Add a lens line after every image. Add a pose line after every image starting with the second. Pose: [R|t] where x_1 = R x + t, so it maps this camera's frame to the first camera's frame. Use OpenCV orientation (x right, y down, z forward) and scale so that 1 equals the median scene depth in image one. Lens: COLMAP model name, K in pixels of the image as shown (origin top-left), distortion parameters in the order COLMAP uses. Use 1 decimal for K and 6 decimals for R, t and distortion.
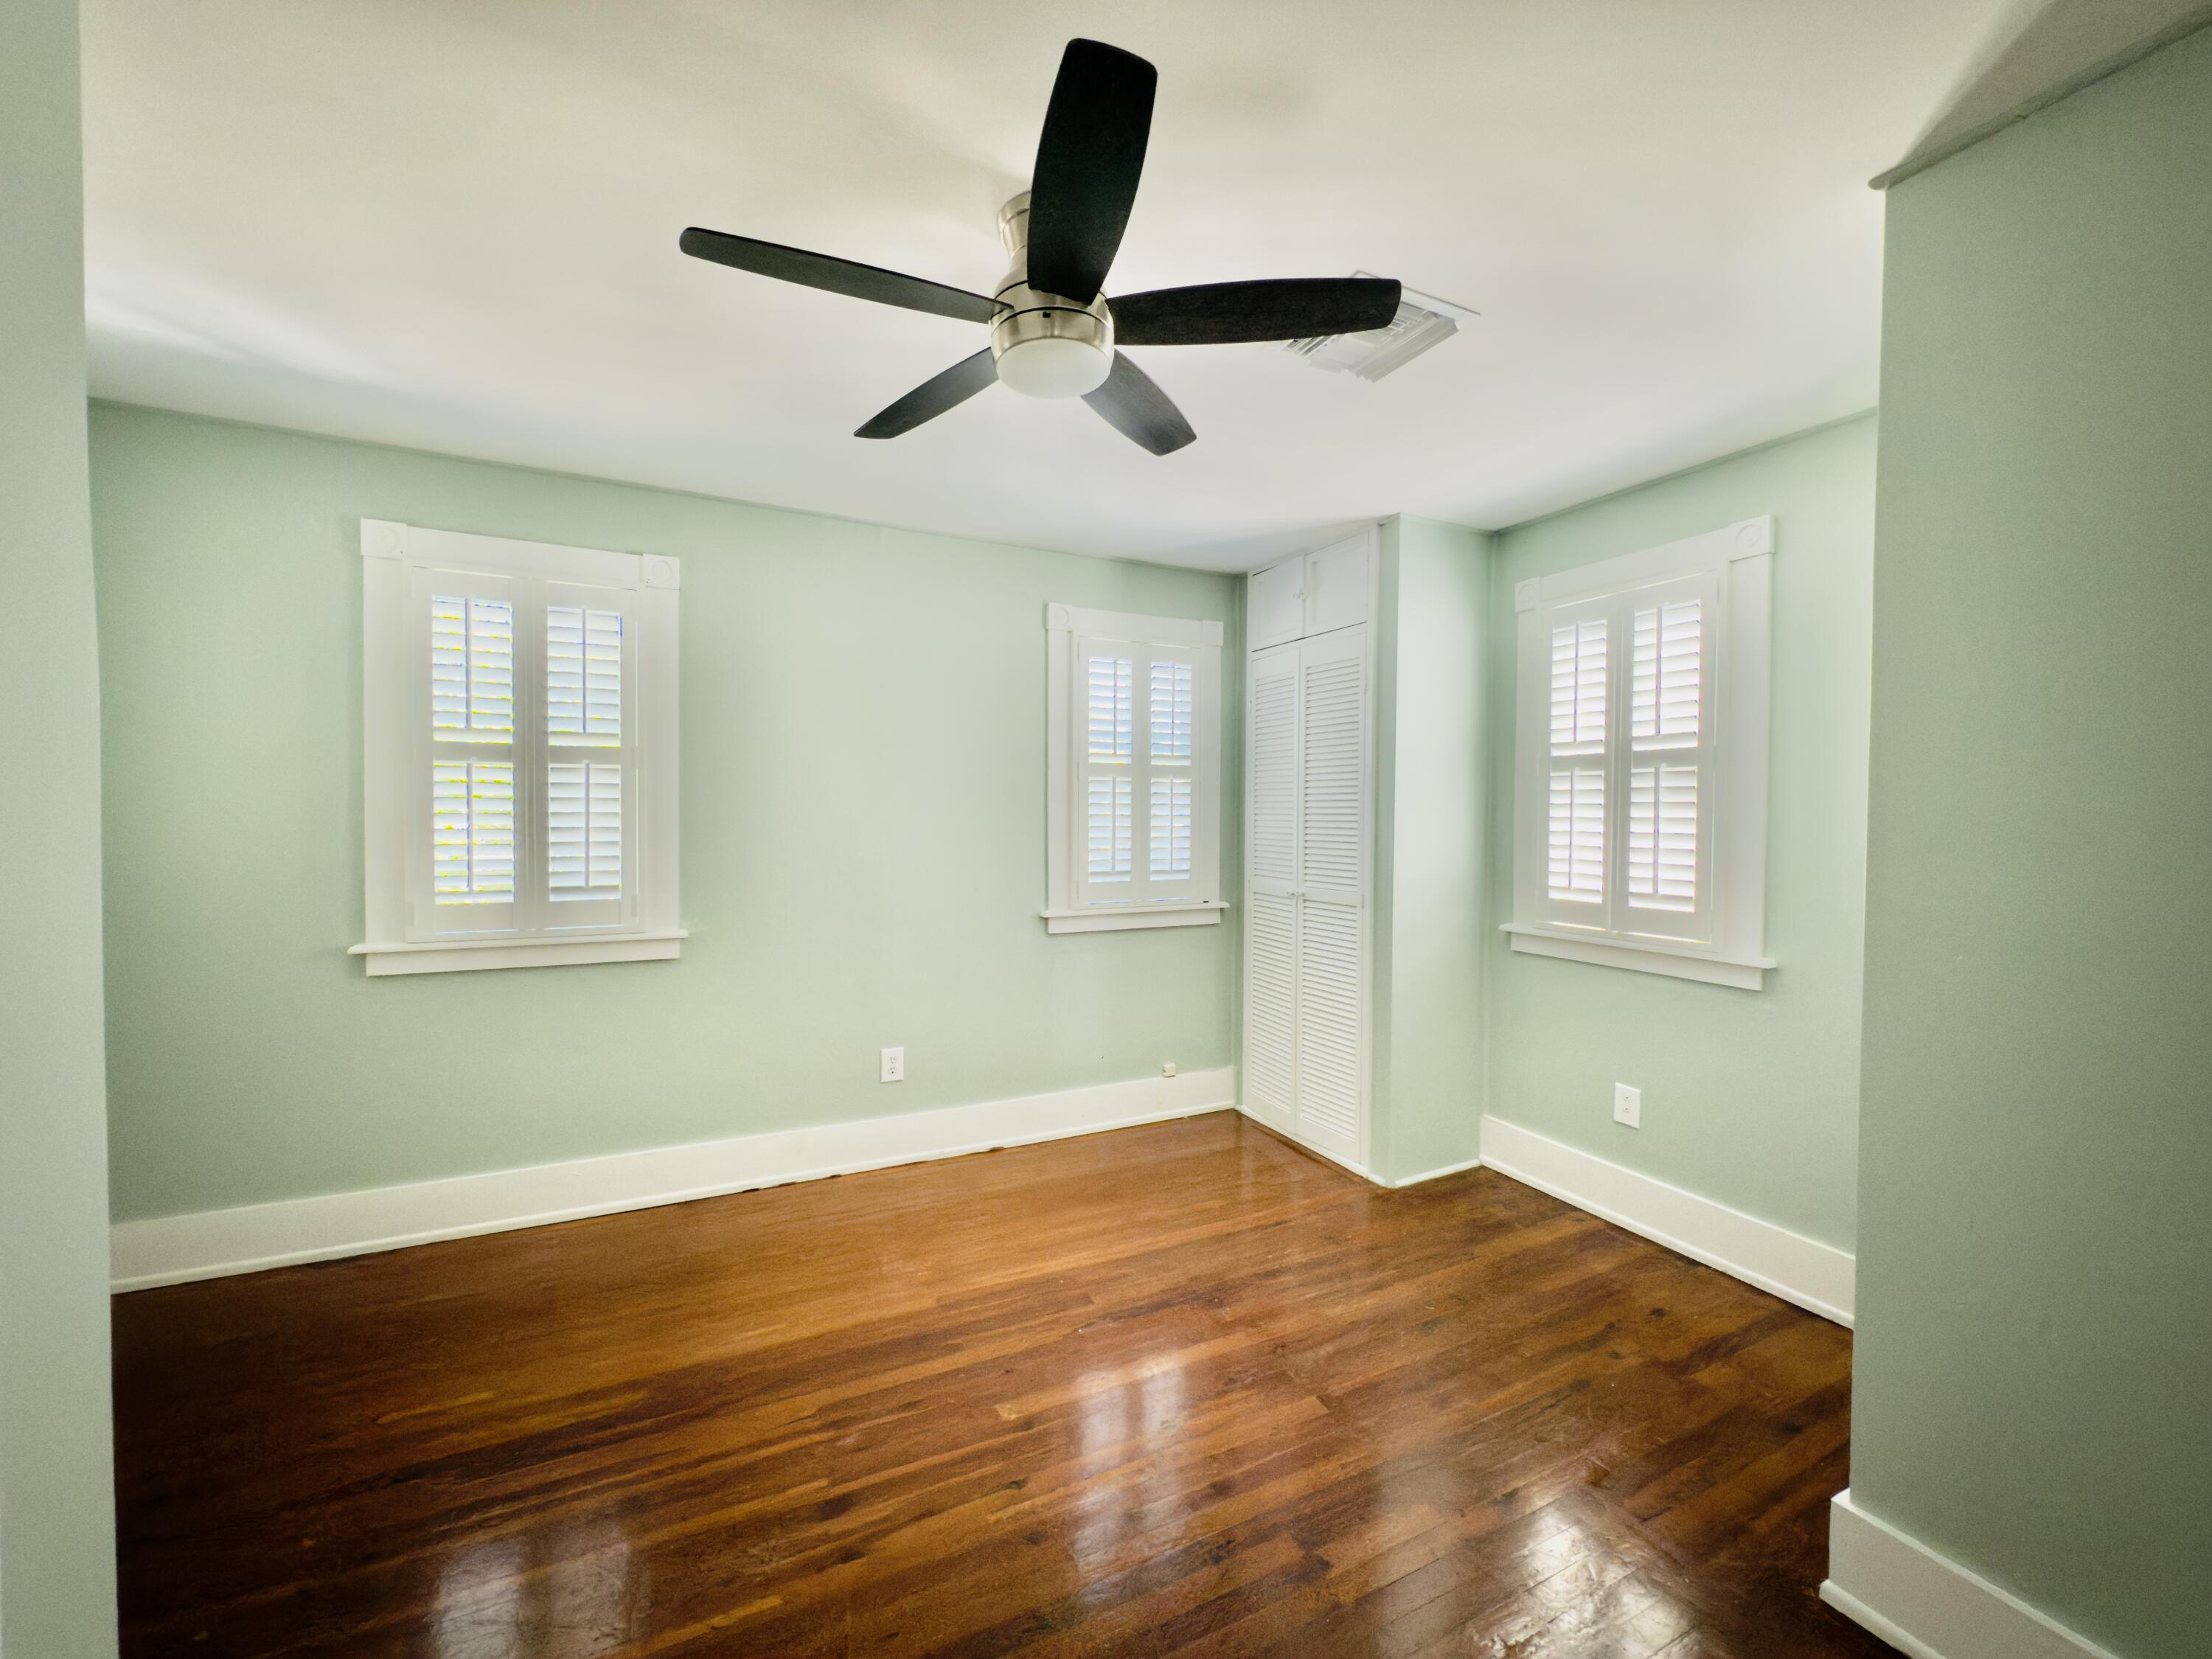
lens RADIAL K [[880.4, 0, 1087.6], [0, 880.4, 823.0], [0, 0, 1]] dist [0.004154, 0.000407]
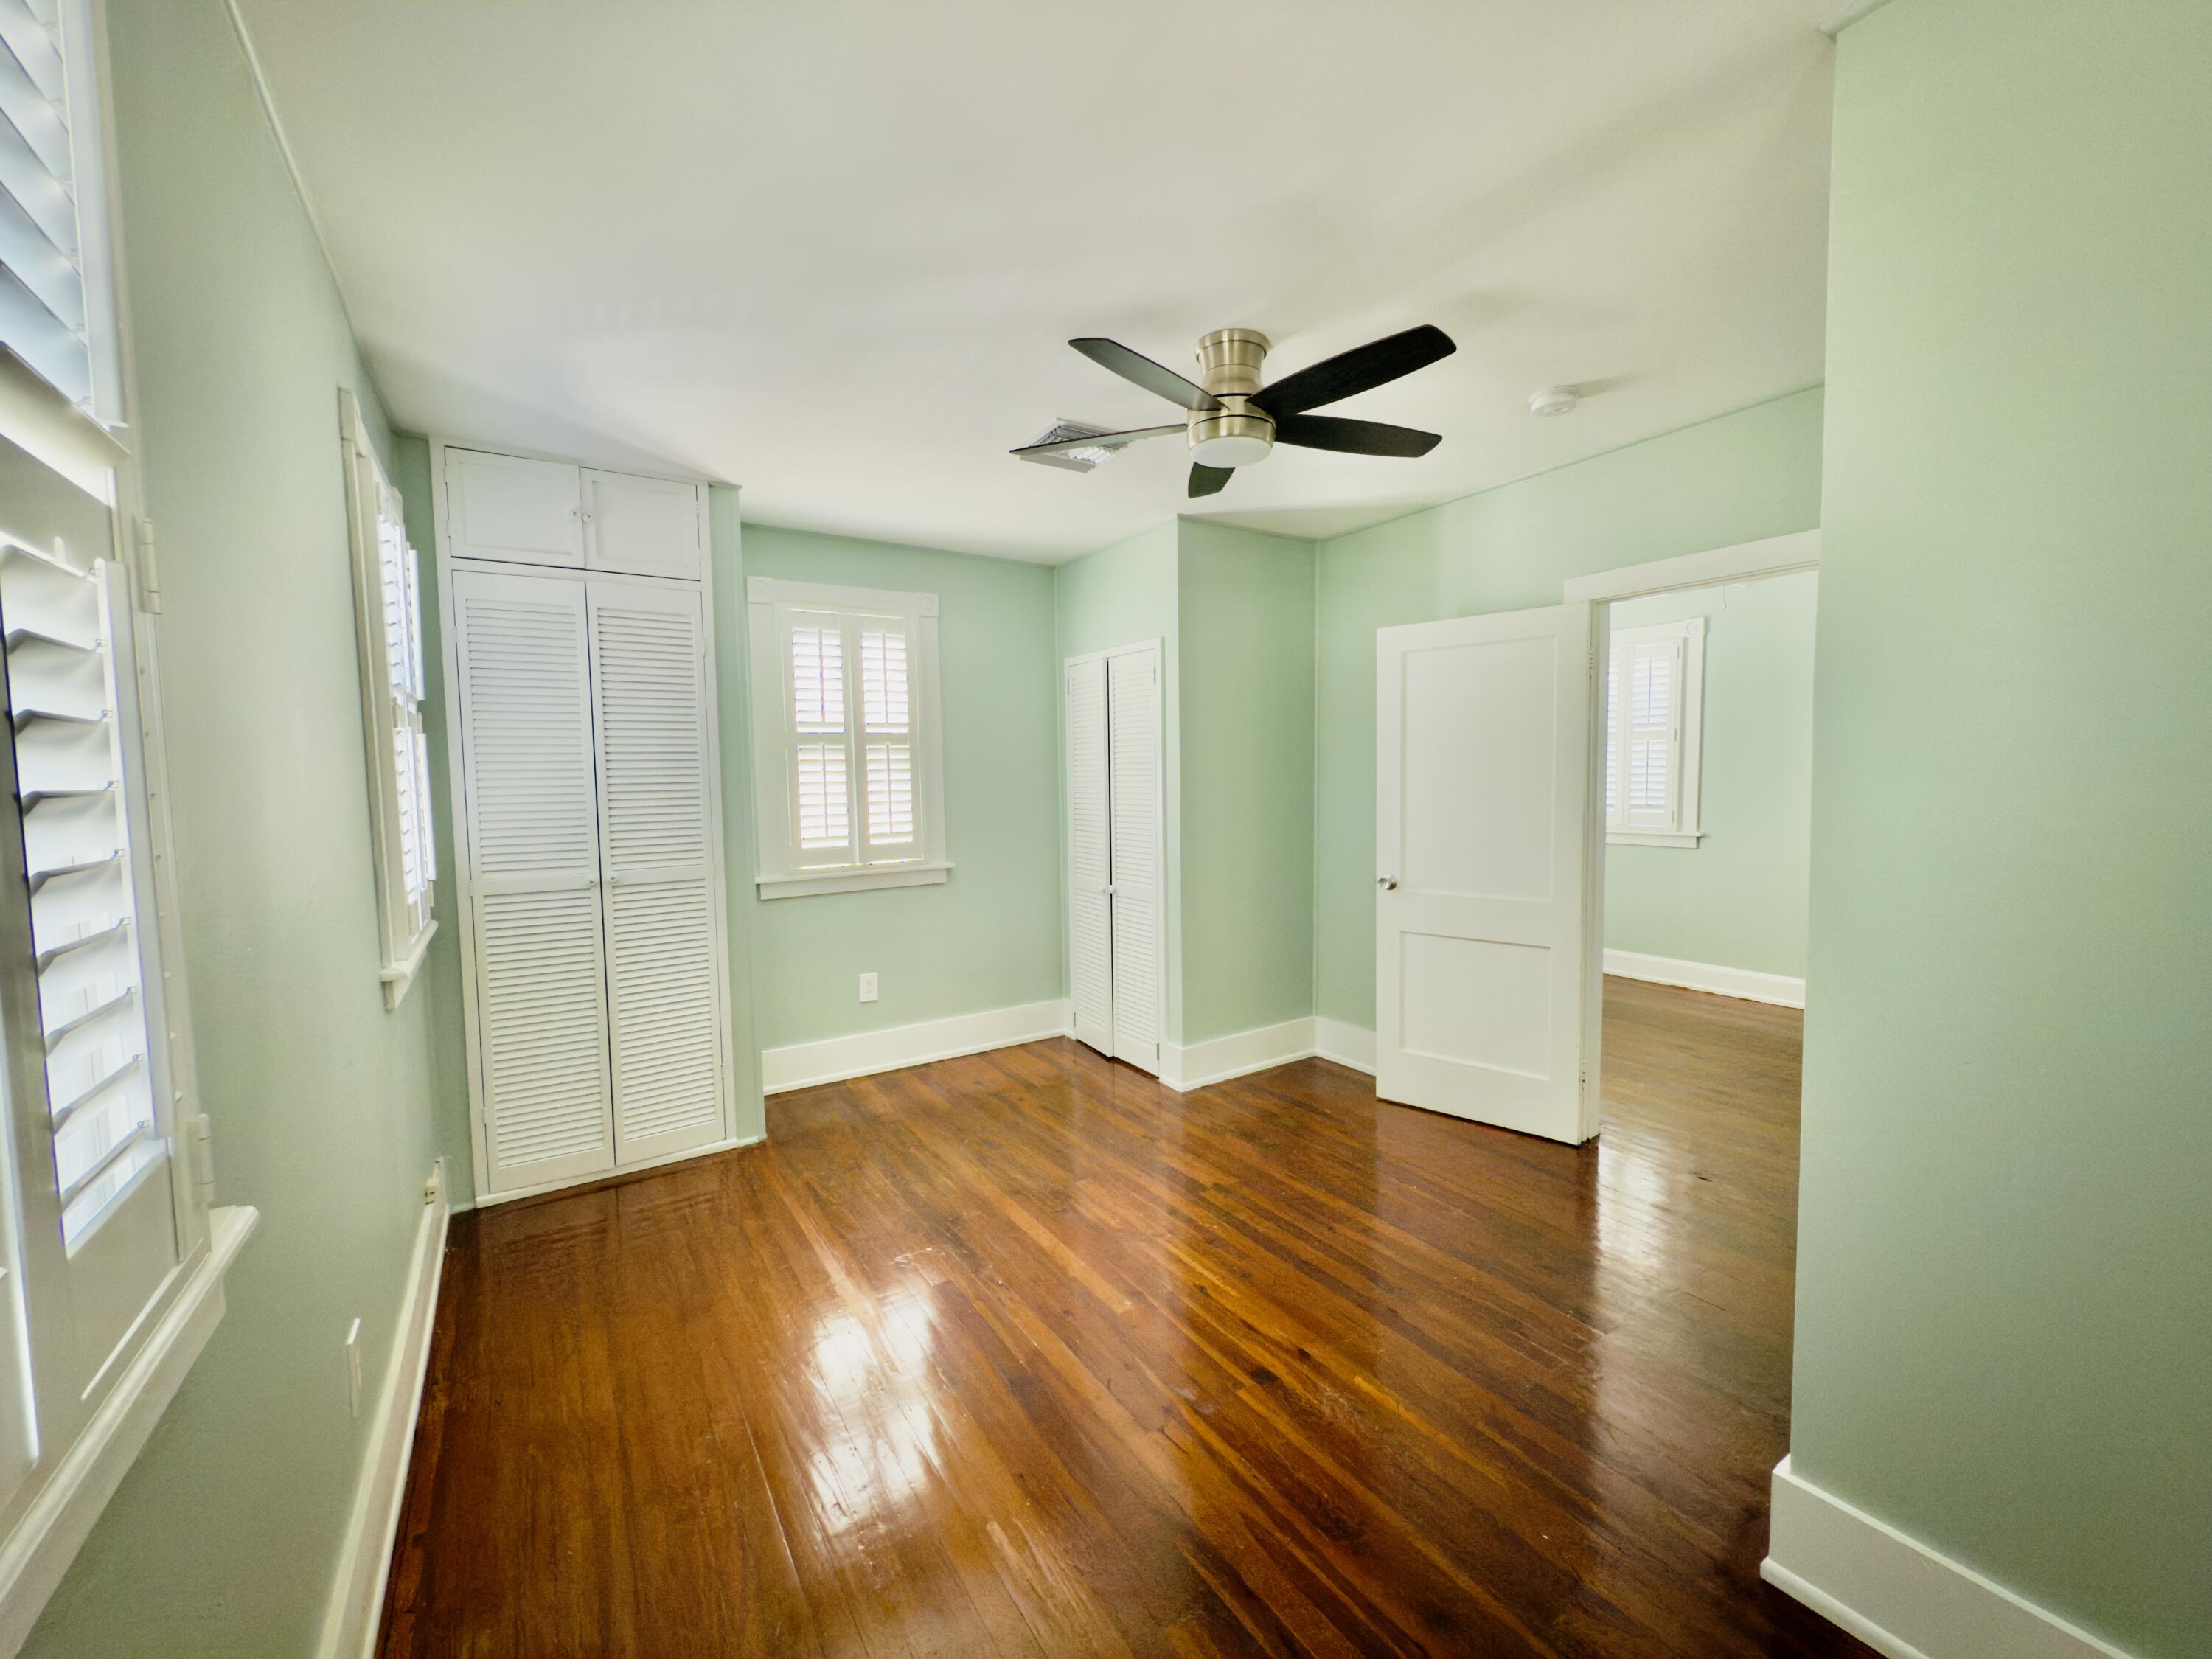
lens RADIAL K [[880.4, 0, 1126.6], [0, 880.4, 825.9], [0, 0, 1]] dist [0.004154, 0.000407]
pose [[-0.140296, -0.060899, 0.988235, -0.813722], [0.032072, 0.997303, 0.066010, -0.013090], [-0.989590, 0.040955, -0.137964, 0.786046]]
